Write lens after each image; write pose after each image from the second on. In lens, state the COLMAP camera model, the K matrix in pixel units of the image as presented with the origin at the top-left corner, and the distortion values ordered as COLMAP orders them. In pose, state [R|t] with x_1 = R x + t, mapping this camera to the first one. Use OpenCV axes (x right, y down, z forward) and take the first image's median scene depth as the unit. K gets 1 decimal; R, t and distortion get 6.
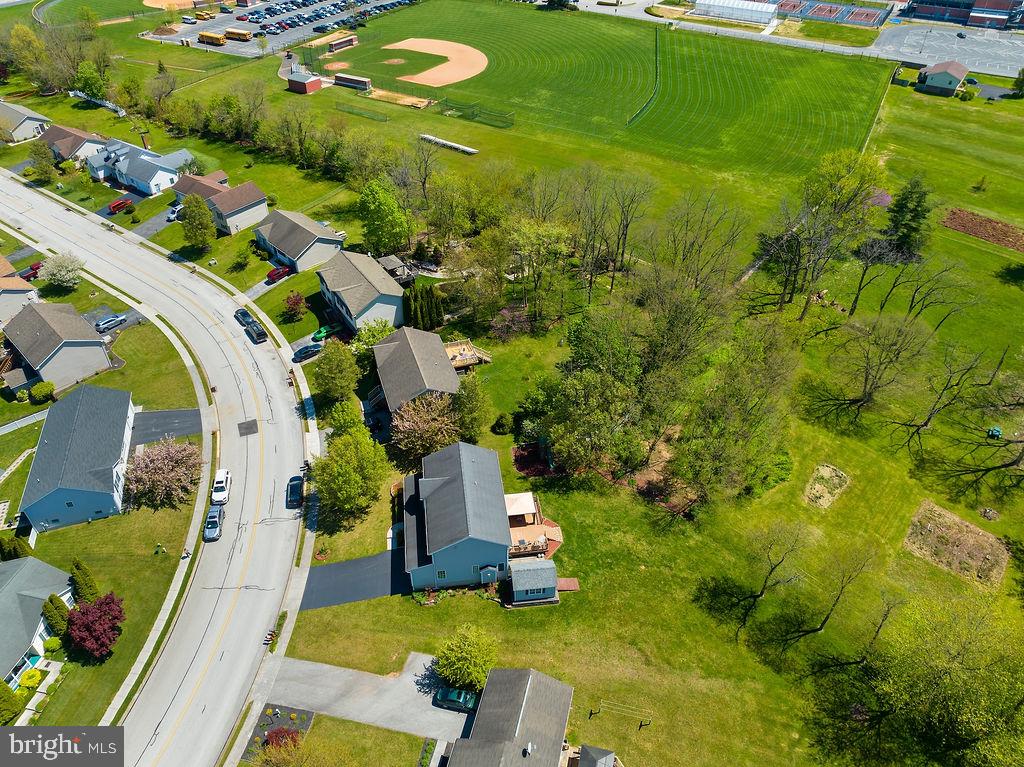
lens RADIAL K [[721.0, 0, 509.7], [0, 721.0, 384.2], [0, 0, 1]] dist [-0.044790, 0.013651]
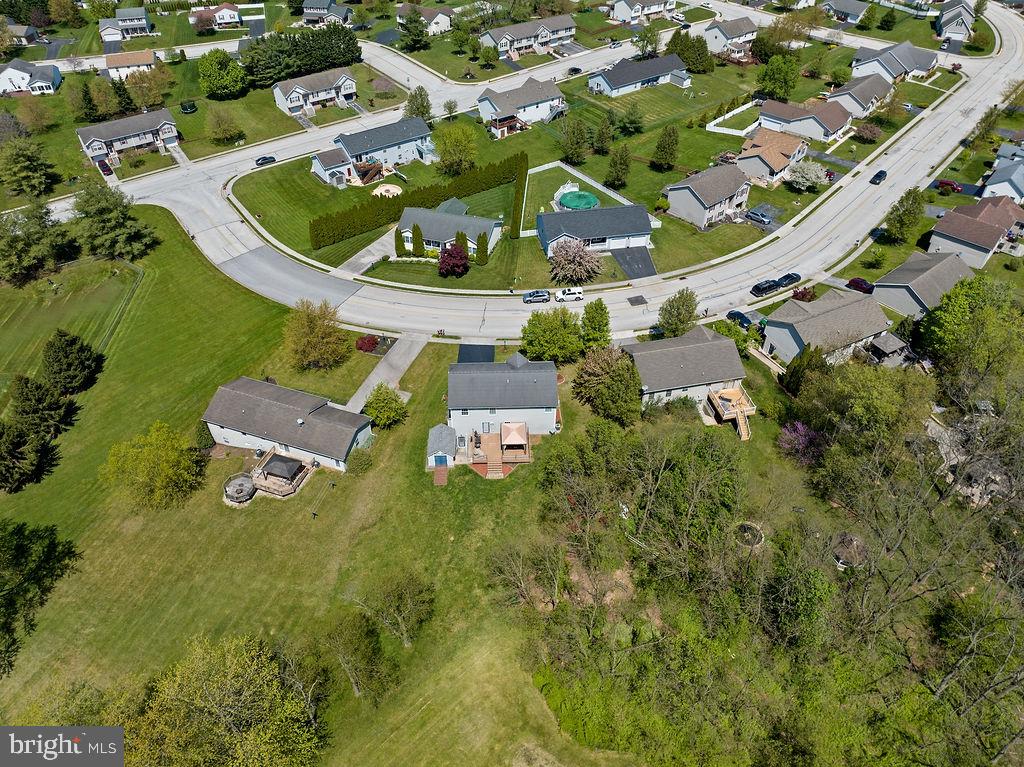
lens RADIAL K [[721.0, 0, 509.7], [0, 721.0, 384.2], [0, 0, 1]] dist [-0.044790, 0.013651]
pose [[-0.101486, 0.660783, -0.743684, 0.767983], [-0.624947, 0.539288, 0.564455, -0.484919], [0.774042, 0.522048, 0.358224, 0.545571]]
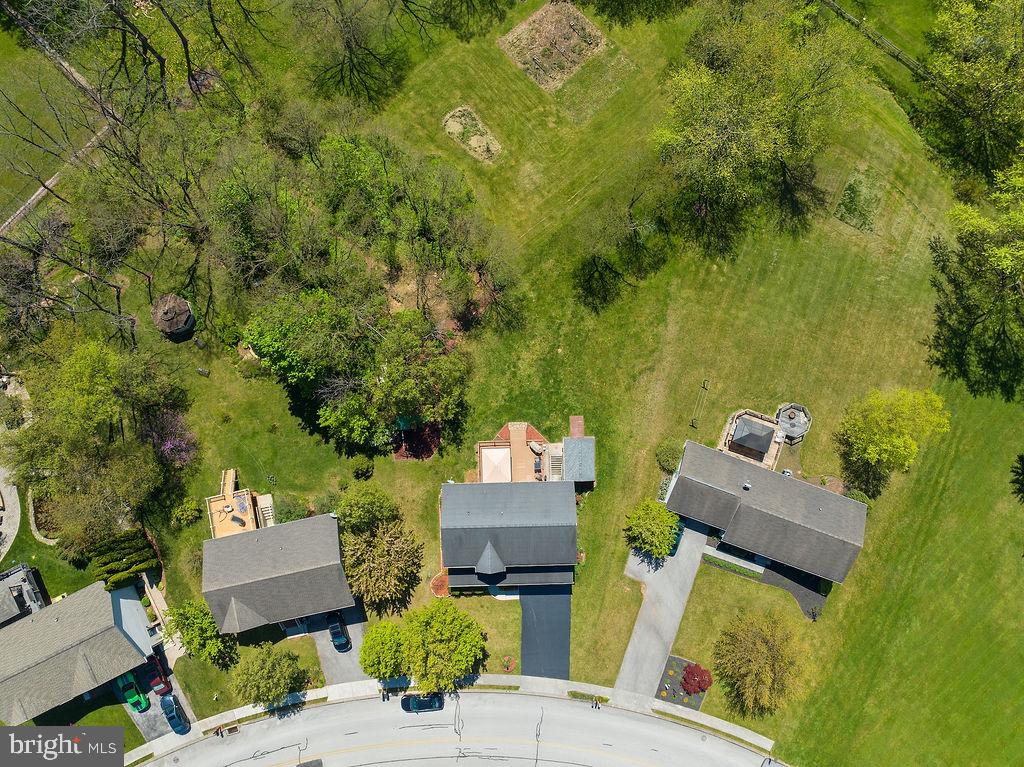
lens RADIAL K [[721.0, 0, 509.7], [0, 721.0, 384.2], [0, 0, 1]] dist [-0.044790, 0.013651]
pose [[0.105531, -0.990871, 0.083889, 0.039196], [0.628317, 0.131829, 0.766707, -0.559947], [-0.770767, -0.028202, 0.636493, 0.369220]]
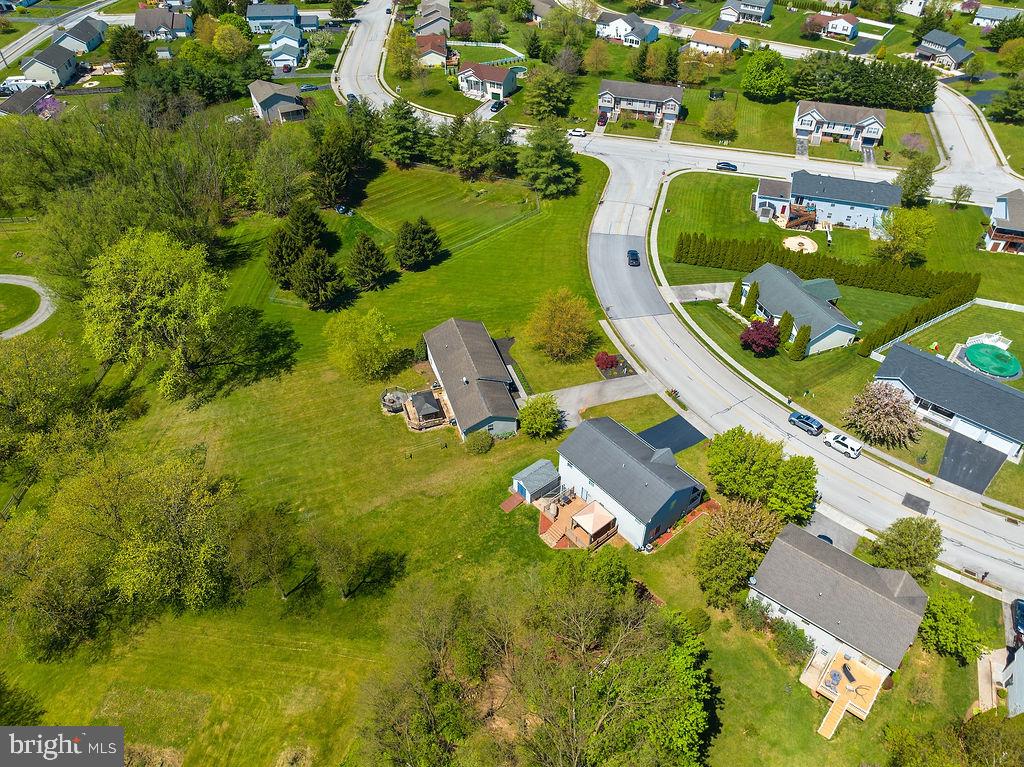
lens RADIAL K [[721.0, 0, 509.7], [0, 721.0, 384.2], [0, 0, 1]] dist [-0.044790, 0.013651]
pose [[-0.845436, 0.351513, -0.402091, 0.424646], [-0.339786, 0.226840, 0.912737, -0.706691], [0.412049, 0.908285, -0.072340, 0.840587]]
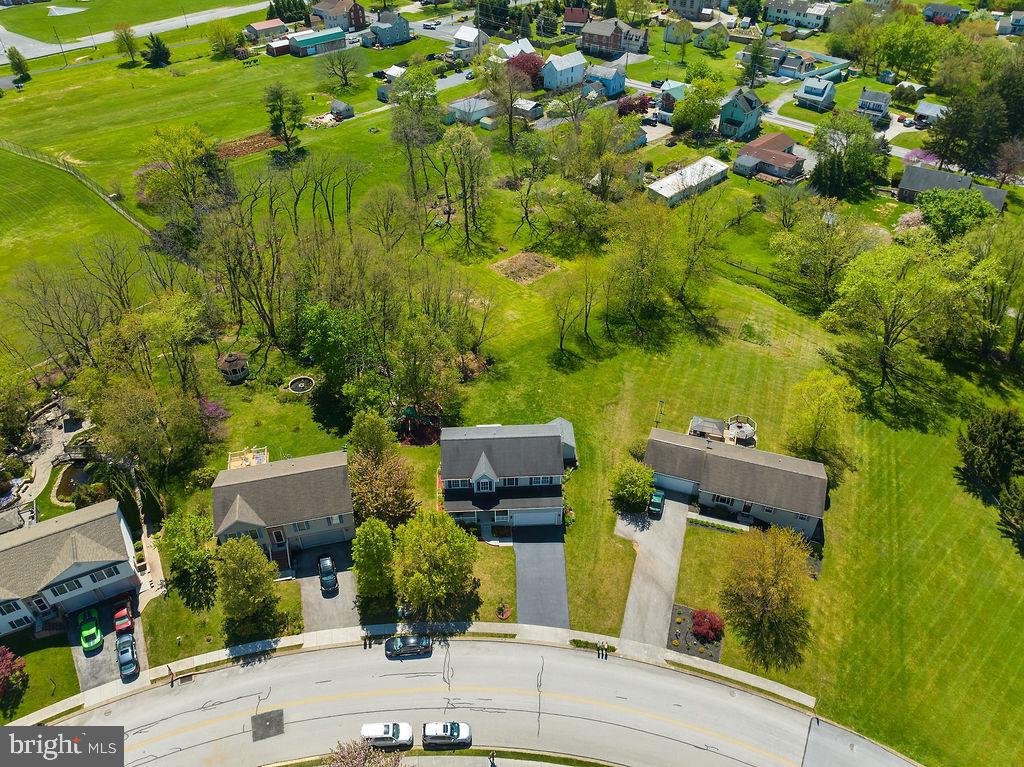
lens RADIAL K [[721.0, 0, 509.7], [0, 721.0, 384.2], [0, 0, 1]] dist [-0.044790, 0.013651]
pose [[0.077836, -0.630822, 0.772014, -0.773765], [0.626817, 0.633131, 0.454142, -0.357418], [-0.775269, 0.448563, 0.444690, 0.437776]]
